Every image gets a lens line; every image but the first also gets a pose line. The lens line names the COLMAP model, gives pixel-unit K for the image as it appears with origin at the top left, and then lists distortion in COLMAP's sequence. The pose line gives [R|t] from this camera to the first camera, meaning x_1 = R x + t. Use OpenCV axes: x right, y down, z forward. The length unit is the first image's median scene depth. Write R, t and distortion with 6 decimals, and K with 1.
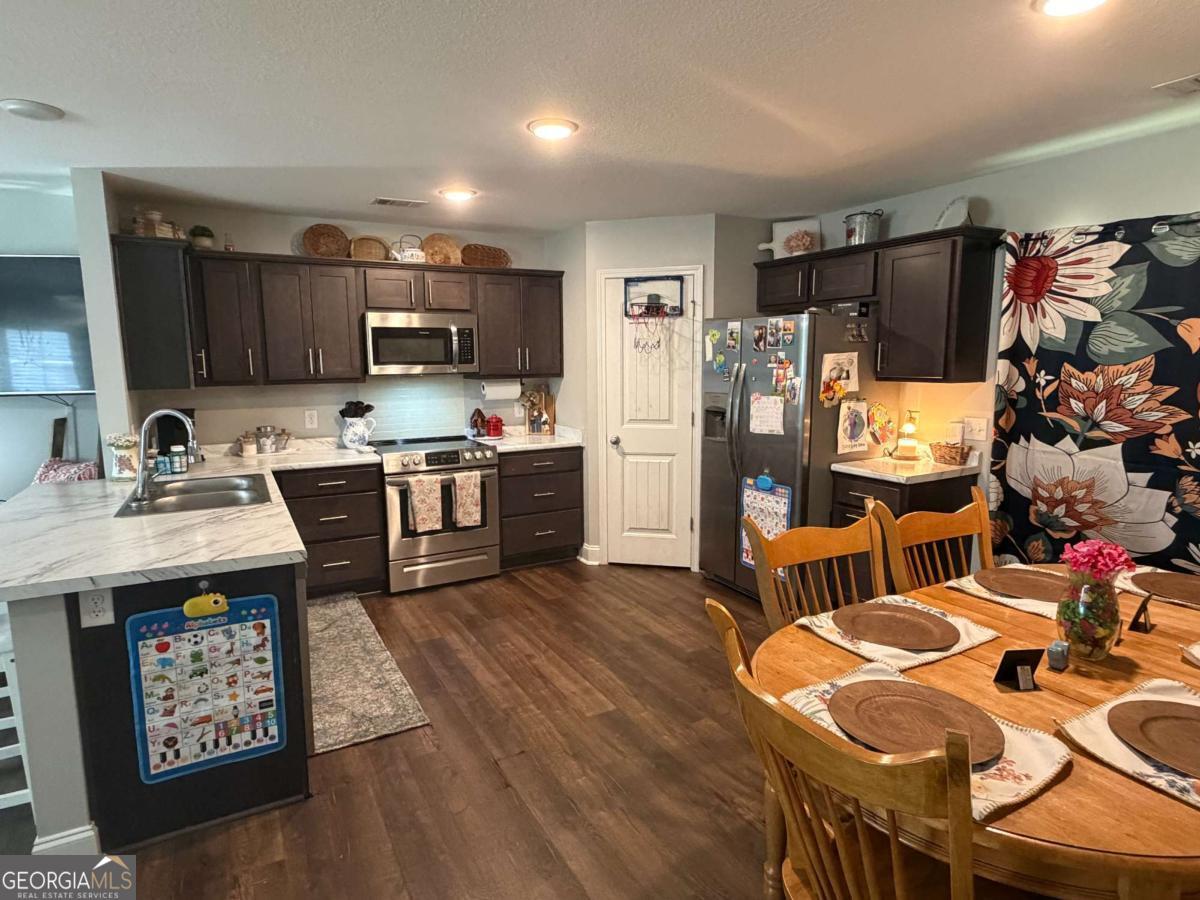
lens RADIAL K [[658.2, 0, 598.8], [0, 658.2, 451.7], [0, 0, 1]] dist [-0.001890, -0.000691]
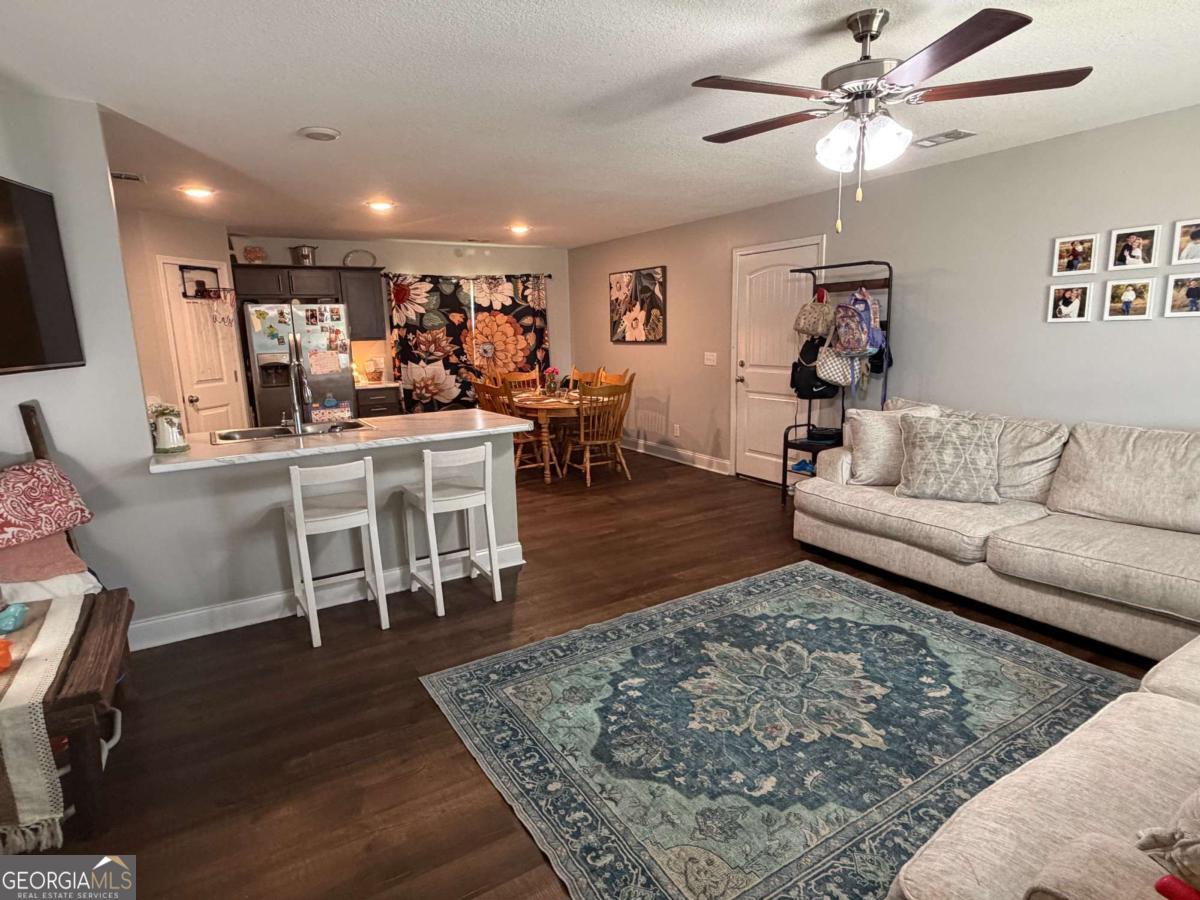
lens RADIAL K [[658.2, 0, 602.6], [0, 658.2, 452.6], [0, 0, 1]] dist [-0.001890, -0.000691]
pose [[-0.042104, -0.178376, 0.983061, -1.811422], [0.168965, 0.968490, 0.182969, -0.024270], [-0.984722, 0.173807, -0.010638, 0.430479]]
